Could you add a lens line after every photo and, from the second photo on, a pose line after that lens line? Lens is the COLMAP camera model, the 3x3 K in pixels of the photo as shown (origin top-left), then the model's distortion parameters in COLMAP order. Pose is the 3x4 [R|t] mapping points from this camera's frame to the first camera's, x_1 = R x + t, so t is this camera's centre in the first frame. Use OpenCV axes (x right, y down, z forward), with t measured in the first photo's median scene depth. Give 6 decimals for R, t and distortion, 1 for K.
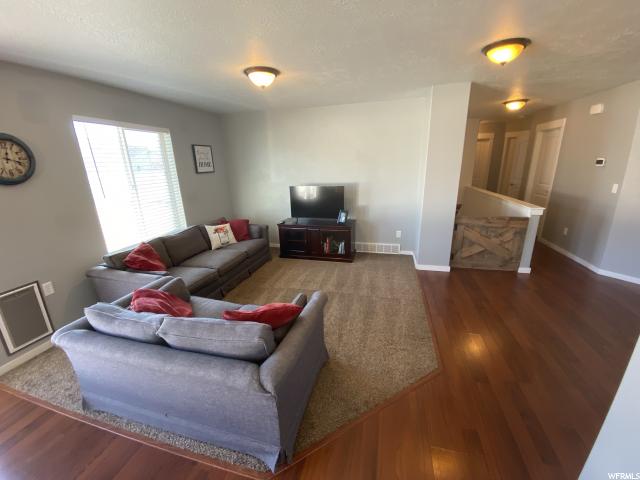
lens RADIAL K [[257.0, 0, 320.0], [0, 257.0, 240.0], [0, 0, 1]] dist [0.028329, -0.026851]
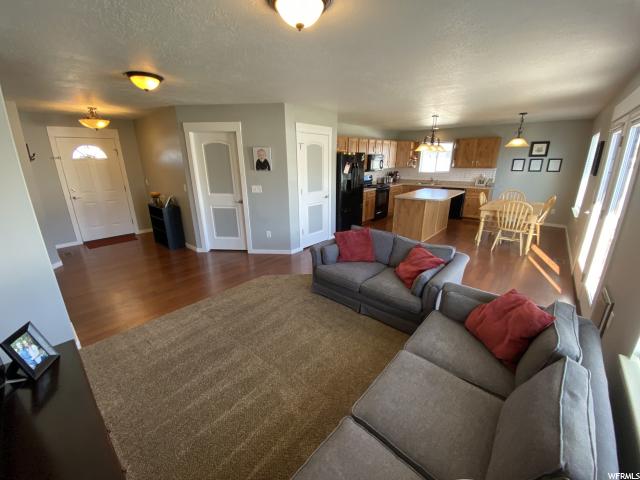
lens RADIAL K [[257.0, 0, 320.0], [0, 257.0, 240.0], [0, 0, 1]] dist [0.028329, -0.026851]
pose [[-0.896538, -0.093056, 0.433082, -0.418784], [0.160101, 0.843522, 0.512678, -0.370375], [-0.413021, 0.528972, -0.741351, 1.246348]]
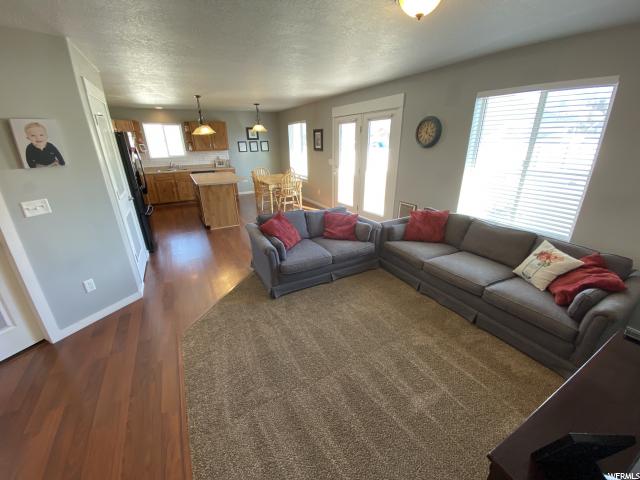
lens RADIAL K [[257.0, 0, 320.0], [0, 257.0, 240.0], [0, 0, 1]] dist [0.028329, -0.026851]
pose [[-0.727835, 0.287599, -0.622530, 0.364489], [-0.157264, 0.813609, 0.559740, -0.356560], [0.667476, 0.505300, -0.546944, 1.102898]]
